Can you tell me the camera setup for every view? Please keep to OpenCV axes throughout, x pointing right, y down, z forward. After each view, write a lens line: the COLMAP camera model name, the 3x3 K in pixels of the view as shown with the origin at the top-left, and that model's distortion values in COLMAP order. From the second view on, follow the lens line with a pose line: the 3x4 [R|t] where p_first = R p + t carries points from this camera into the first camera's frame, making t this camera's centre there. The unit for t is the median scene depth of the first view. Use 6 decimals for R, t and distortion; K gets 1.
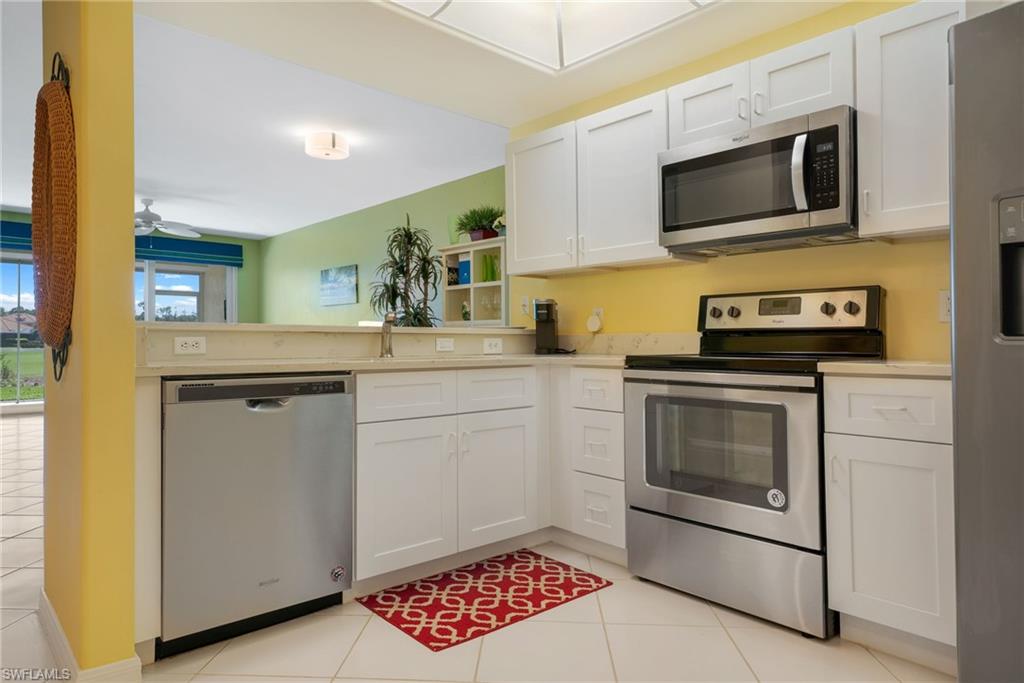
lens RADIAL K [[619.7, 0, 506.2], [0, 619.7, 334.2], [0, 0, 1]] dist [0.013103, -0.002077]
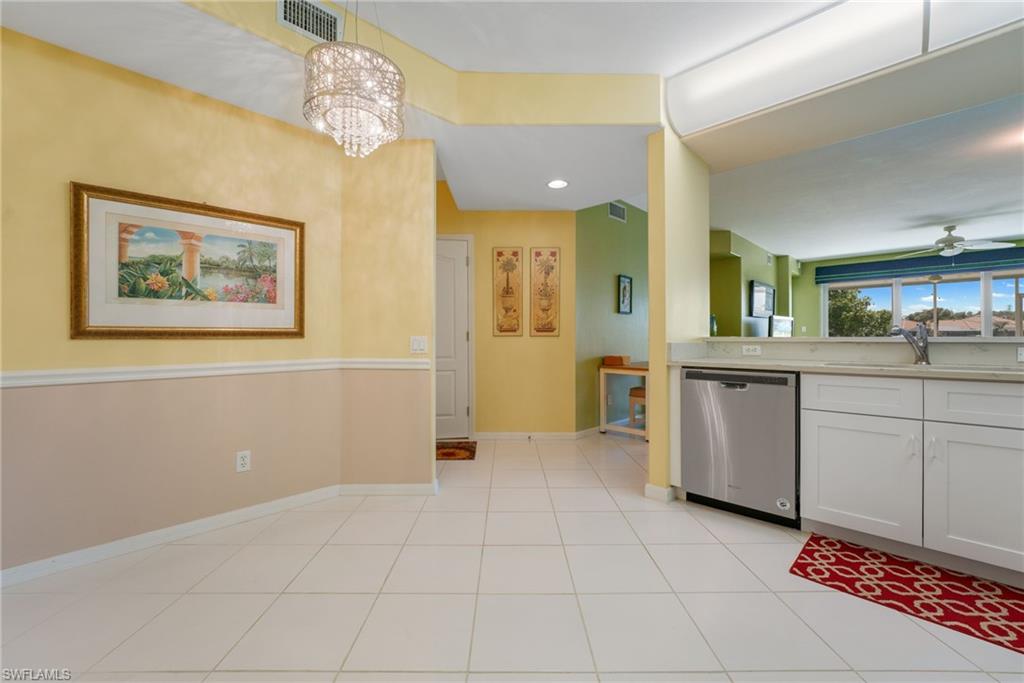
lens RADIAL K [[421.4, 0, 506.2], [0, 421.4, 343.1], [0, 0, 1]] dist [-0.006922, 0.000931]
pose [[0.050555, 0.009487, -0.998676, 0.589139], [0.014997, 0.999835, 0.010258, -0.022976], [0.998609, -0.015495, 0.050404, 0.230370]]
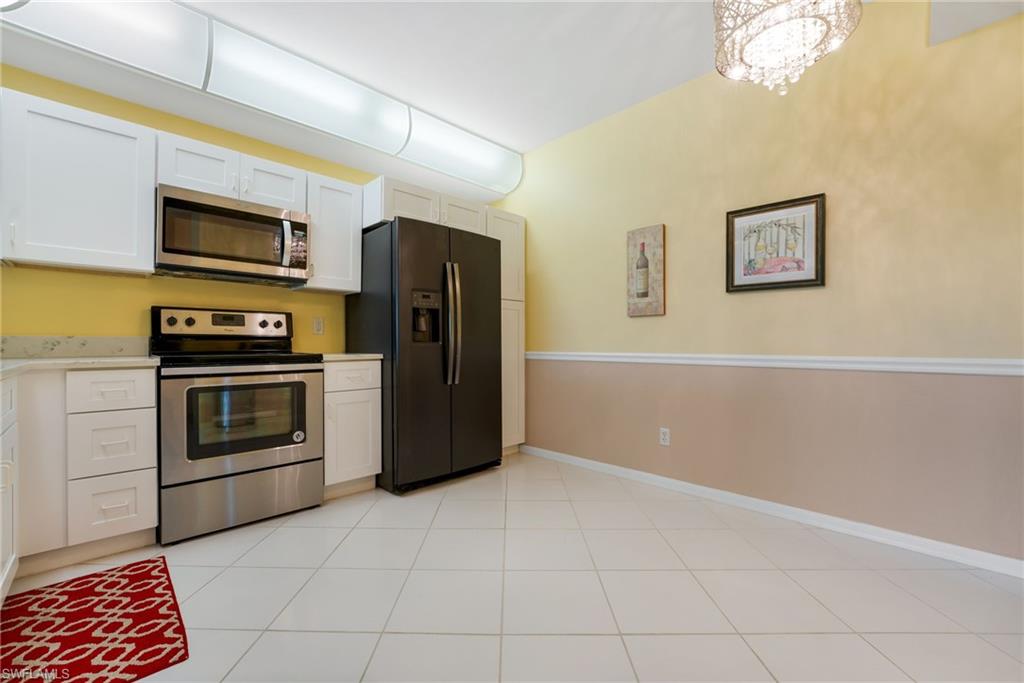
lens RADIAL K [[421.4, 0, 506.9], [0, 421.4, 341.6], [0, 0, 1]] dist [-0.006922, 0.000931]
pose [[-0.039713, -0.003443, 0.999205, -0.590976], [-0.016953, 0.999852, 0.002771, -0.007516], [-0.999067, -0.016830, -0.039766, 0.382360]]
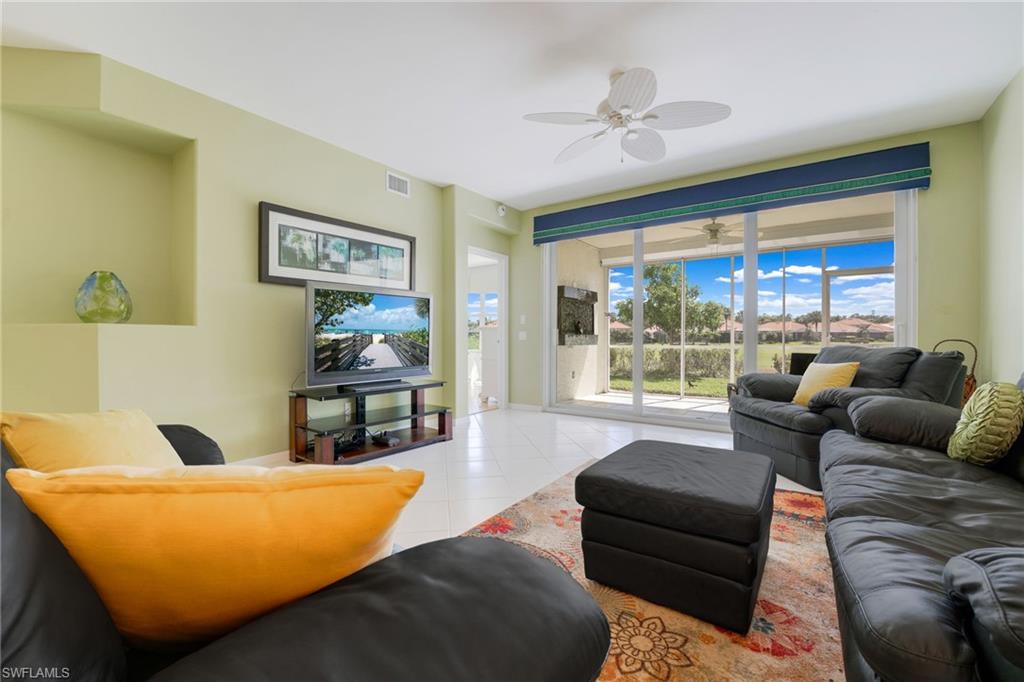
lens RADIAL K [[421.4, 0, 519.4], [0, 421.4, 341.4], [0, 0, 1]] dist [-0.006922, 0.000931]
pose [[0.223943, 0.009712, -0.974554, -0.677416], [0.009425, 0.999882, 0.012130, 0.027660], [0.974557, -0.011902, 0.223825, 2.365435]]
